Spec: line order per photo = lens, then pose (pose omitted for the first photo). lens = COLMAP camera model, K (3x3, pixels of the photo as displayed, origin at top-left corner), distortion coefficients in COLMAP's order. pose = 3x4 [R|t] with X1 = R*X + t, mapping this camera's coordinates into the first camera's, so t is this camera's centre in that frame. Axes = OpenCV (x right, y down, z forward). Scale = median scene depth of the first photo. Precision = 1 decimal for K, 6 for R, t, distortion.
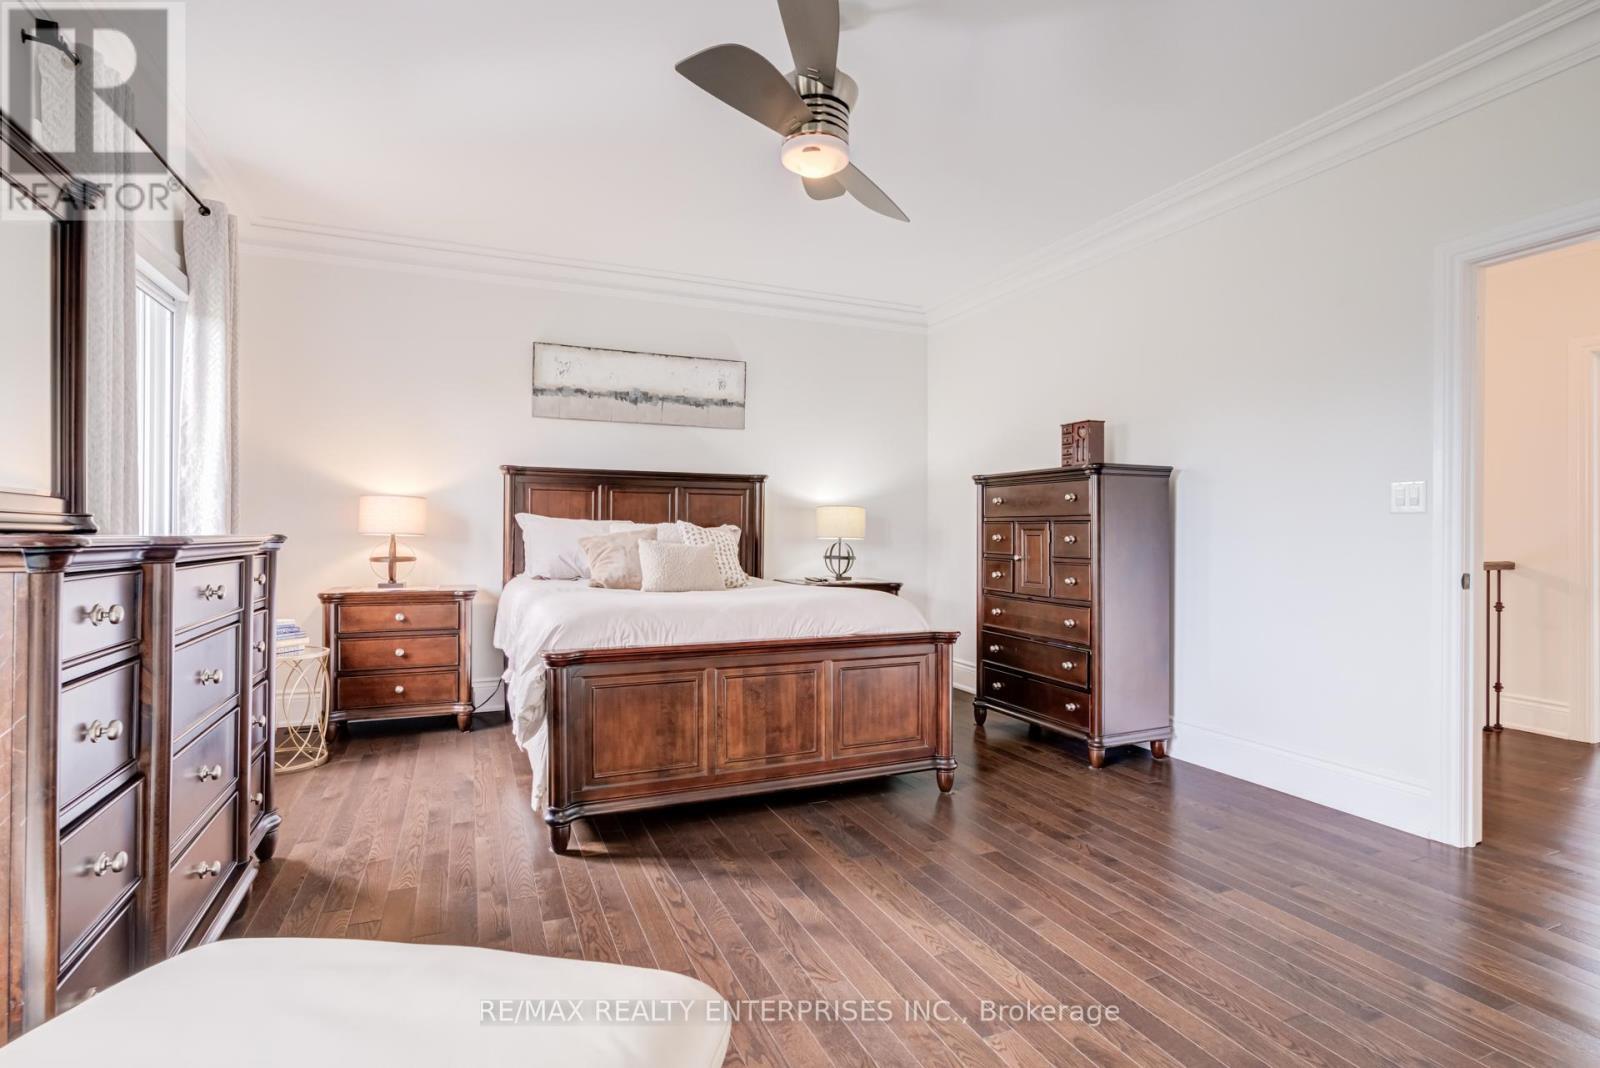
lens RADIAL K [[784.0, 0, 786.9], [0, 784.0, 530.4], [0, 0, 1]] dist [-0.004764, 0.005082]
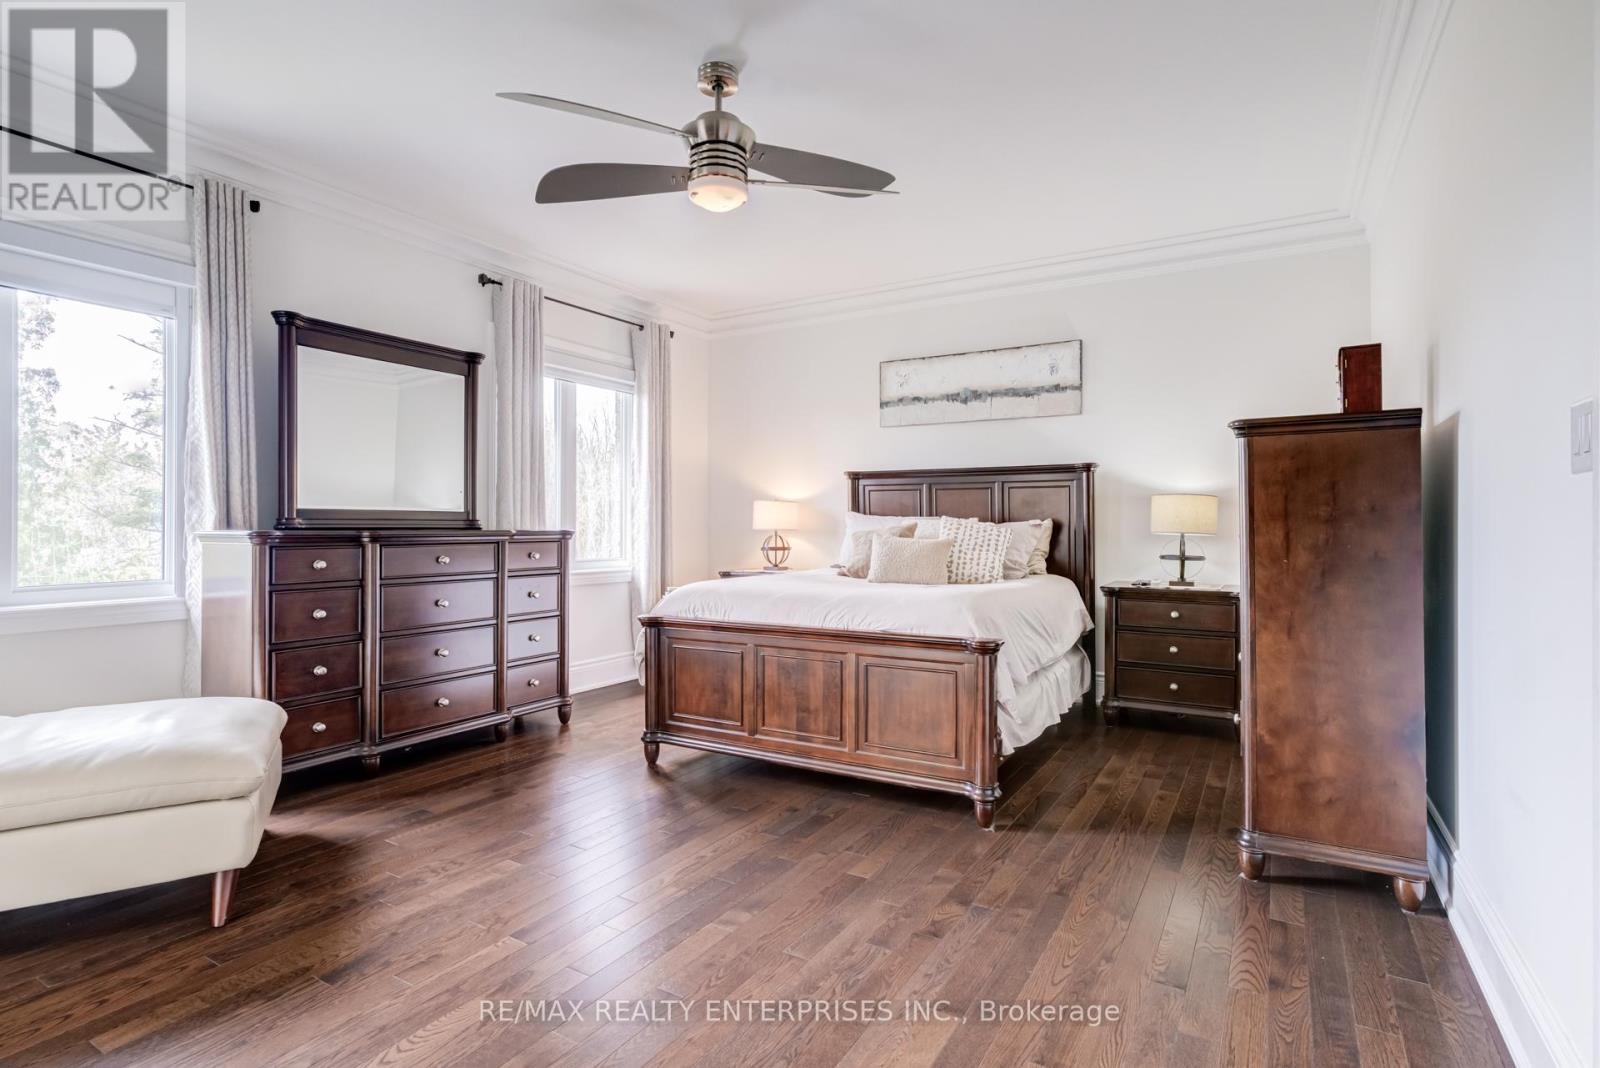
lens RADIAL K [[784.0, 0, 811.0], [0, 784.0, 526.3], [0, 0, 1]] dist [-0.004764, 0.005082]
pose [[0.597207, -0.006566, -0.802060, 0.645553], [0.003493, 0.999978, -0.005585, 0.007101], [0.802080, 0.000534, 0.597217, 0.279601]]
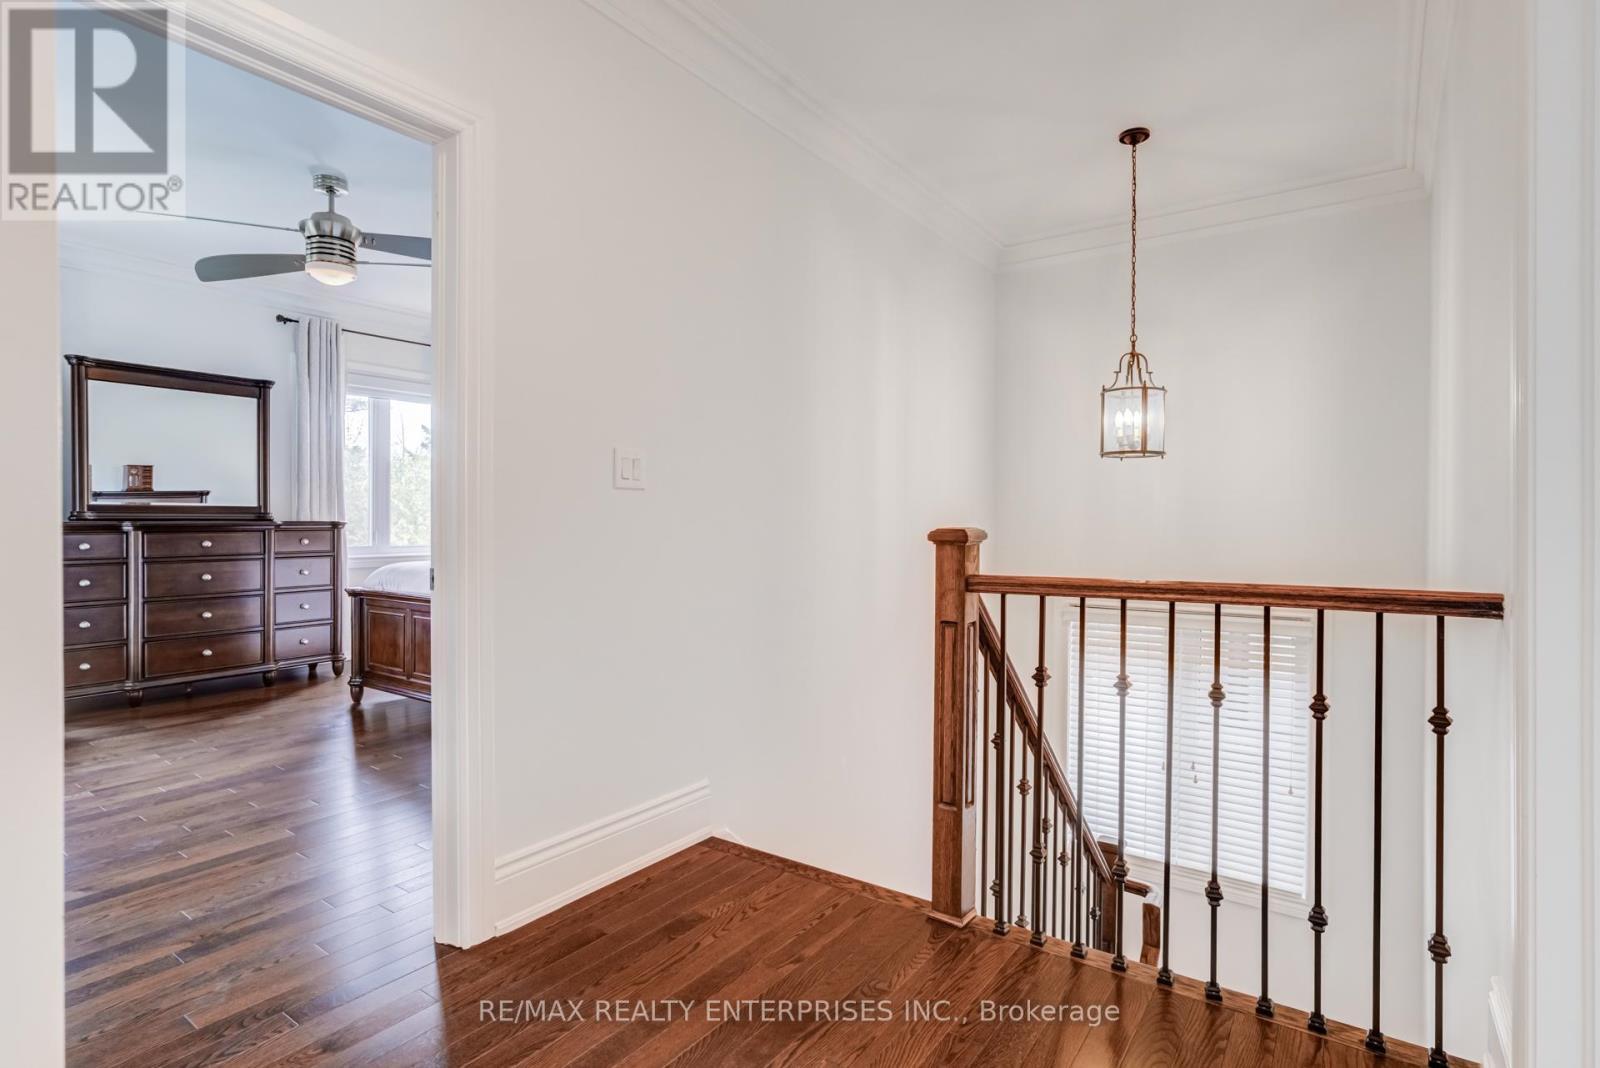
lens RADIAL K [[784.0, 0, 830.4], [0, 784.0, 531.8], [0, 0, 1]] dist [-0.004764, 0.005082]
pose [[0.549338, 0.012589, -0.835505, 1.176267], [-0.000317, 0.999890, 0.014857, 0.003058], [0.835600, -0.007896, 0.549282, 0.624686]]
